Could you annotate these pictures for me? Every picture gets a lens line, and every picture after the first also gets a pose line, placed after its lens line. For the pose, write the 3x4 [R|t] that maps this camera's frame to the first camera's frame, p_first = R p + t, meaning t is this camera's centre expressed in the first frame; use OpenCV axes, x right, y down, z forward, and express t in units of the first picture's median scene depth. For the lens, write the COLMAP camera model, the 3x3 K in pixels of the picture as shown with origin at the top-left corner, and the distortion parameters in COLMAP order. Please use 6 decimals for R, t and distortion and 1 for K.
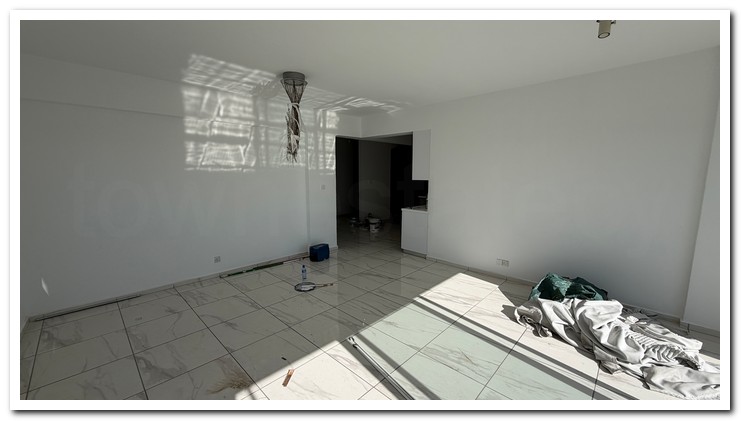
lens RADIAL K [[280.6, 0, 369.0], [0, 280.6, 211.5], [0, 0, 1]] dist [0.000566, 0.000252]
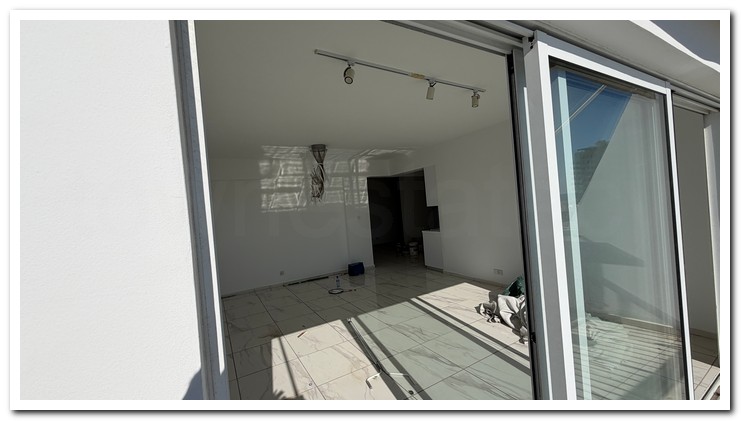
lens RADIAL K [[280.9, 0, 367.9], [0, 280.9, 211.2], [0, 0, 1]] dist [0.000701, 0.000116]
pose [[0.956829, -0.076724, -0.280343, 0.326397], [0.044874, 0.991961, -0.118319, 0.050474], [0.287167, 0.100631, 0.952580, -0.286915]]
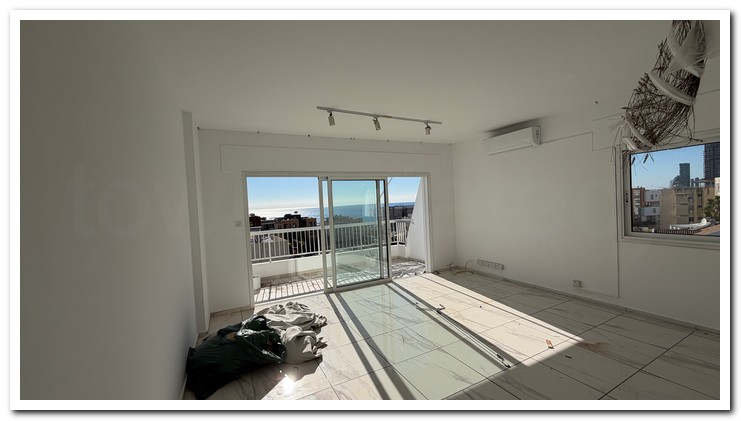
lens RADIAL K [[278.4, 0, 368.4], [0, 278.4, 211.5], [0, 0, 1]] dist [-0.000252, 0.000211]
pose [[-0.945344, 0.033514, 0.324348, 0.039863], [0.090601, 0.982533, 0.162544, -0.174650], [-0.313235, 0.183046, -0.931868, 1.310970]]
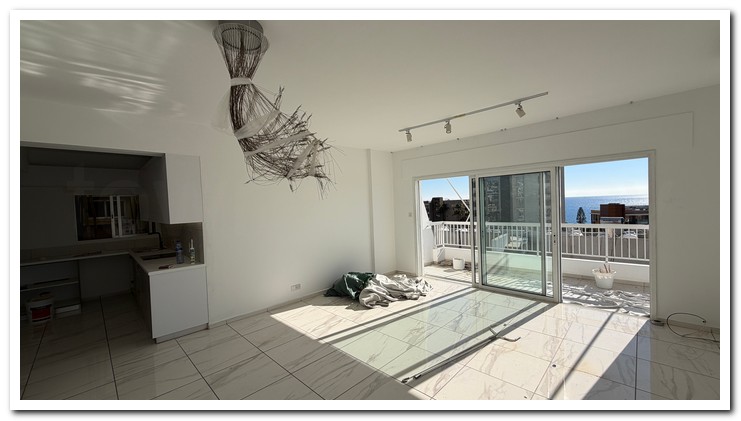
lens RADIAL K [[278.4, 0, 368.4], [0, 278.4, 211.5], [0, 0, 1]] dist [-0.000252, 0.000211]
pose [[0.009680, -0.031070, 0.999470, -0.661481], [0.179272, 0.983377, 0.028833, -0.102648], [-0.983752, 0.178898, 0.015089, 0.680397]]
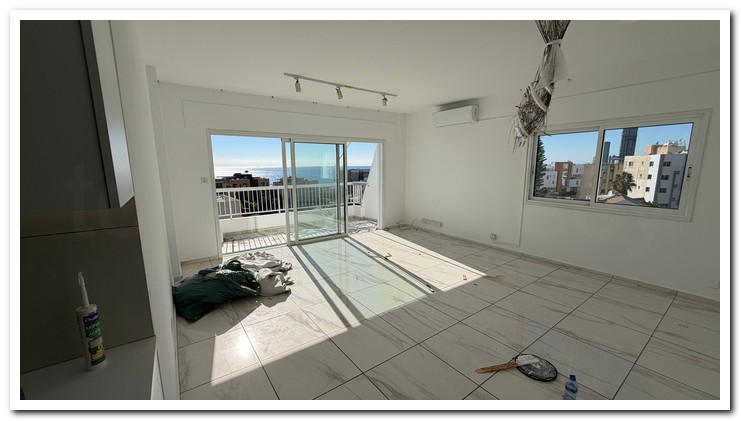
lens RADIAL K [[278.7, 0, 368.4], [0, 278.7, 211.4], [0, 0, 1]] dist [-0.000421, 0.000037]
pose [[-0.984779, -0.026330, 0.171805, 0.011490], [0.026732, 0.953754, 0.299396, -0.197492], [-0.171743, 0.299431, -0.938533, 1.457878]]
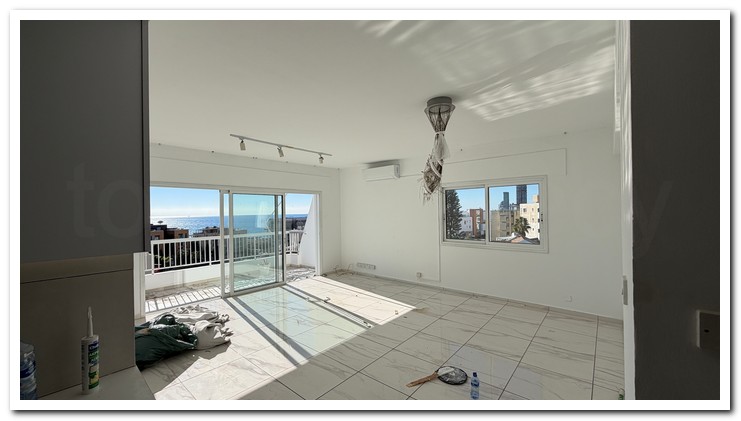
lens RADIAL K [[278.7, 0, 368.4], [0, 278.7, 211.4], [0, 0, 1]] dist [-0.000421, 0.000037]
pose [[-0.998156, 0.011886, -0.059518, 0.013176], [0.003628, 0.990569, 0.136970, -0.222803], [0.060584, 0.136501, -0.988786, 1.583890]]
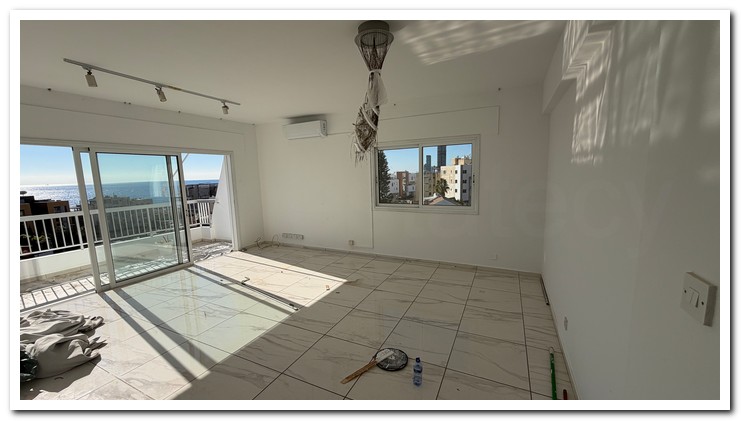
lens RADIAL K [[278.7, 0, 368.4], [0, 278.7, 211.4], [0, 0, 1]] dist [-0.000421, 0.000037]
pose [[-0.952429, 0.064149, -0.297933, -0.018949], [-0.017297, 0.964643, 0.262994, -0.199926], [0.304269, 0.255636, -0.917644, 1.436705]]
